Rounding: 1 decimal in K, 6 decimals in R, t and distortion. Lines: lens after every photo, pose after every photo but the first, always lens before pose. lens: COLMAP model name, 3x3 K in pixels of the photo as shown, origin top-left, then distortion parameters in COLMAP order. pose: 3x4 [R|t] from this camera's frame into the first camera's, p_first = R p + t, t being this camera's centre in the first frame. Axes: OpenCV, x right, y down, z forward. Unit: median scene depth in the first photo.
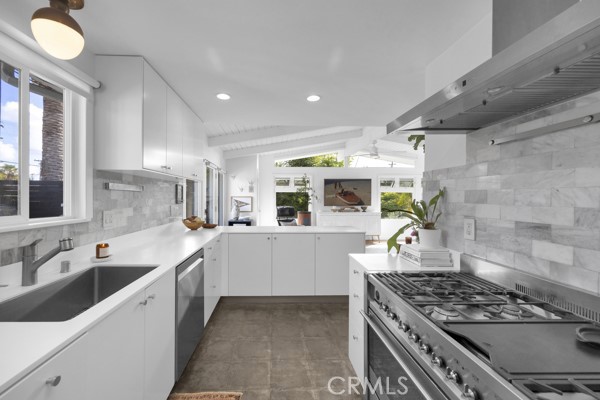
lens RADIAL K [[225.9, 0, 280.2], [0, 225.9, 197.8], [0, 0, 1]] dist [-0.011509, -0.000092]
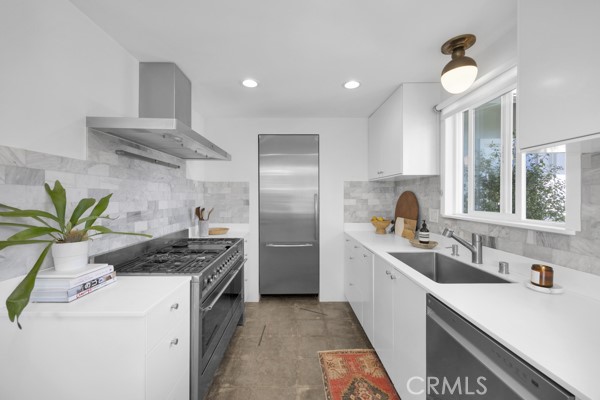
lens RADIAL K [[225.9, 0, 300.3], [0, 225.9, 197.3], [0, 0, 1]] dist [-0.011509, -0.000092]
pose [[-0.999925, -0.006038, 0.010662, -0.081300], [-0.005978, 0.999967, 0.005571, -0.008814], [-0.010695, 0.005507, -0.999928, 2.569228]]
